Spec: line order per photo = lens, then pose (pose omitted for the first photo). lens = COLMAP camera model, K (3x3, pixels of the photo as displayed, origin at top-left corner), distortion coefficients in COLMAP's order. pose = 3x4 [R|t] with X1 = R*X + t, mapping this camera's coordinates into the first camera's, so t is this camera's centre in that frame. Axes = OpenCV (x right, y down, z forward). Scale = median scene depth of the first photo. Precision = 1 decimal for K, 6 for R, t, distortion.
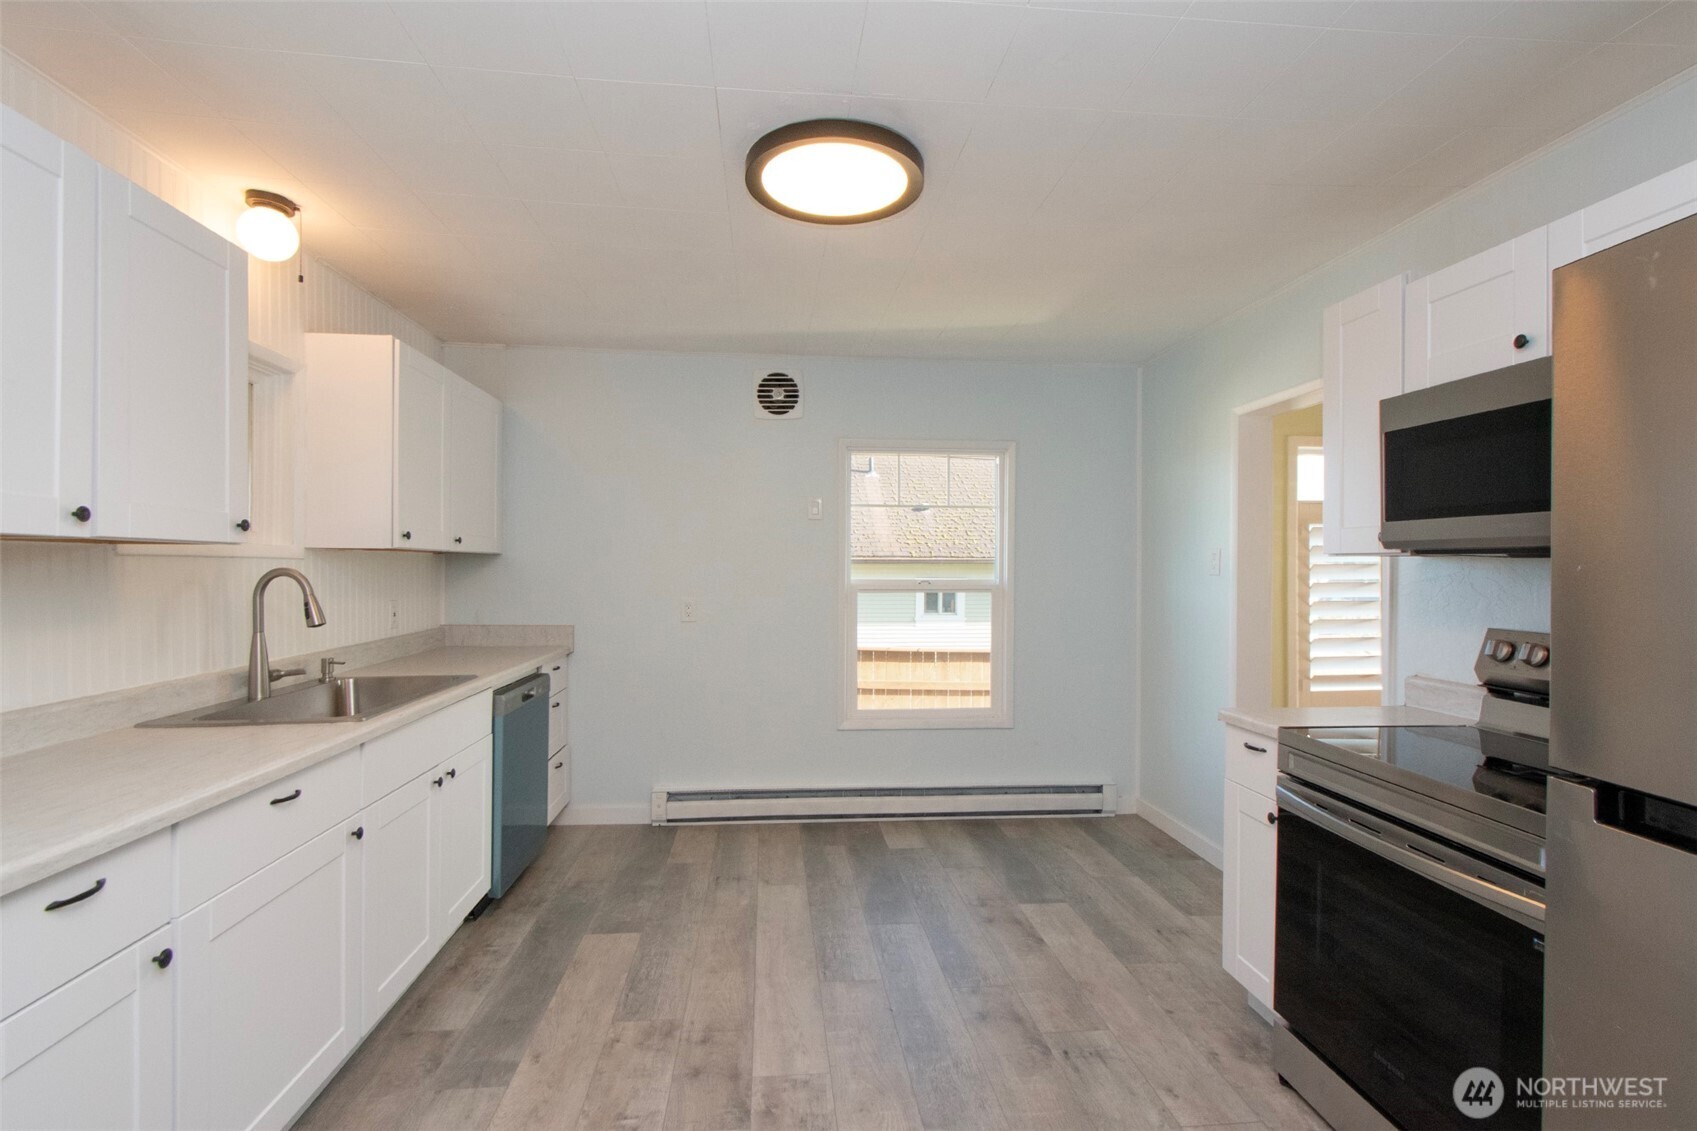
lens RADIAL K [[773.5, 0, 840.4], [0, 773.5, 567.5], [0, 0, 1]] dist [-0.000770, -0.000186]
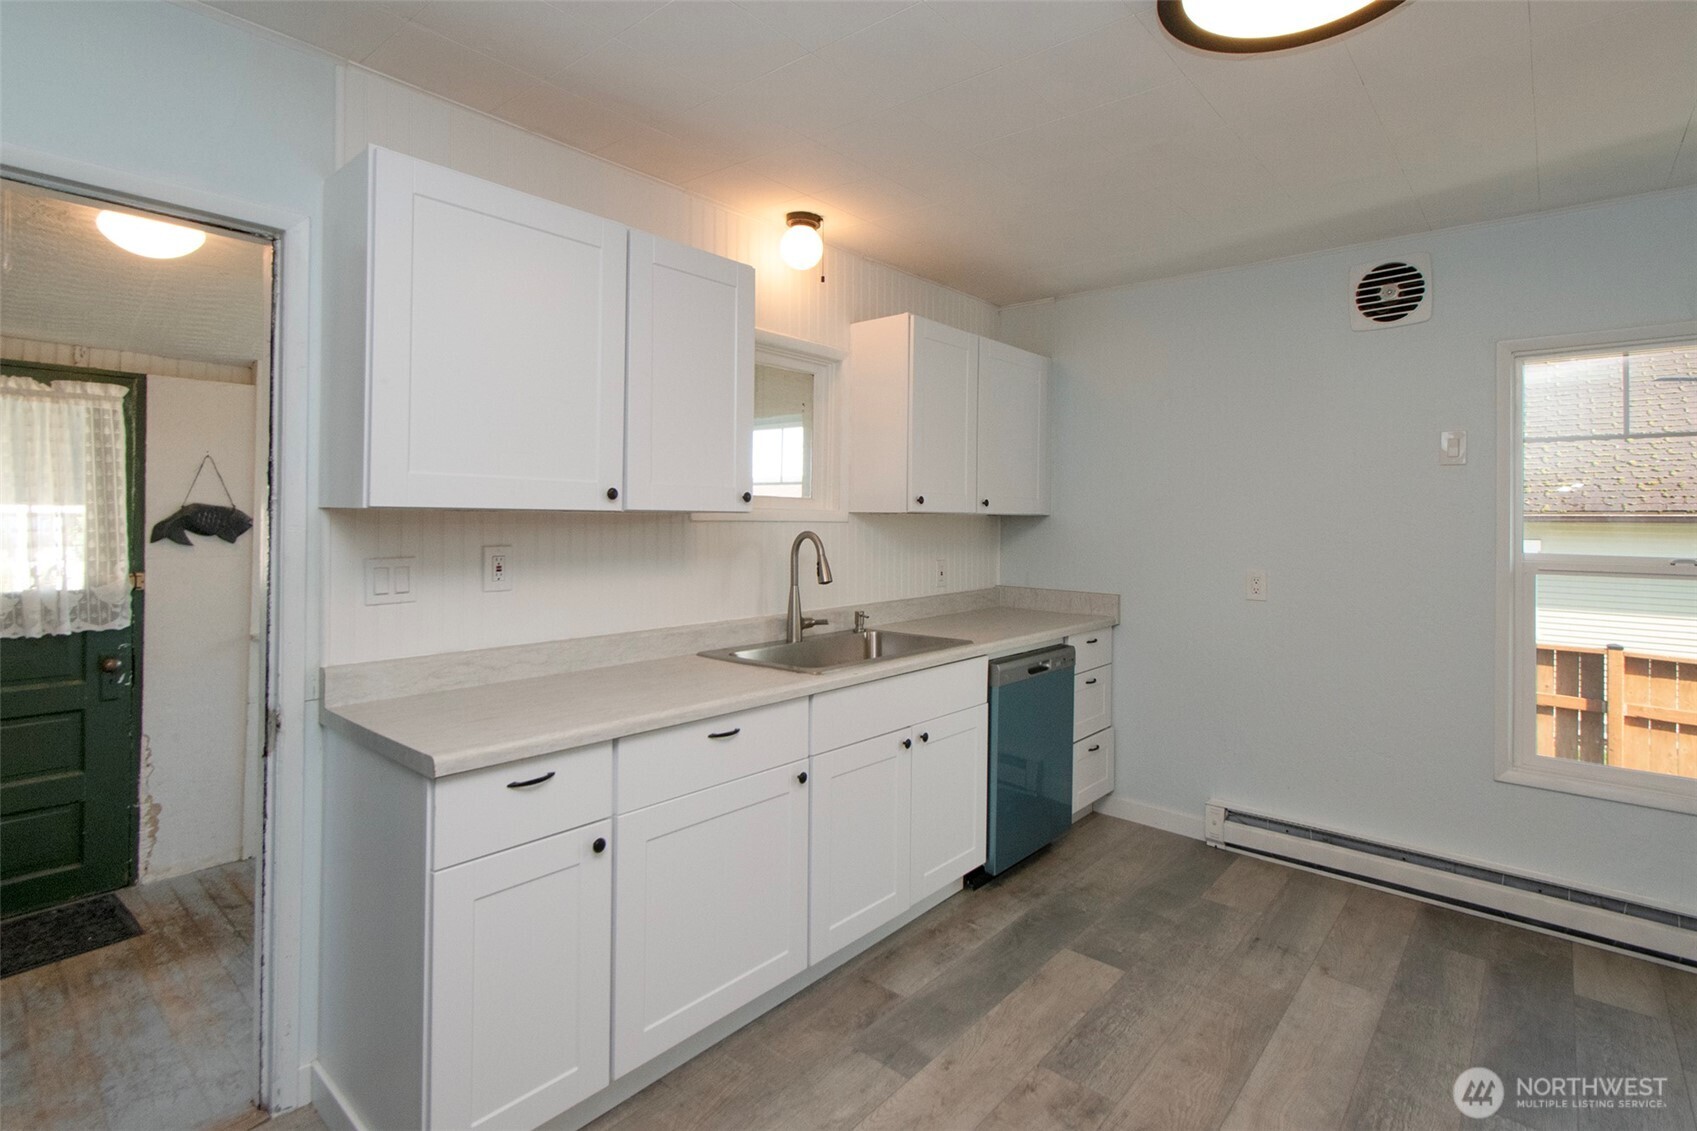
lens RADIAL K [[810.2, 0, 849.0], [0, 810.2, 513.0], [0, 0, 1]] dist [-0.005292, -0.001147]
pose [[0.687700, -0.002372, -0.725991, 0.167289], [-0.006334, 0.999937, -0.009267, -0.013063], [0.725967, 0.010971, 0.687642, 0.172185]]
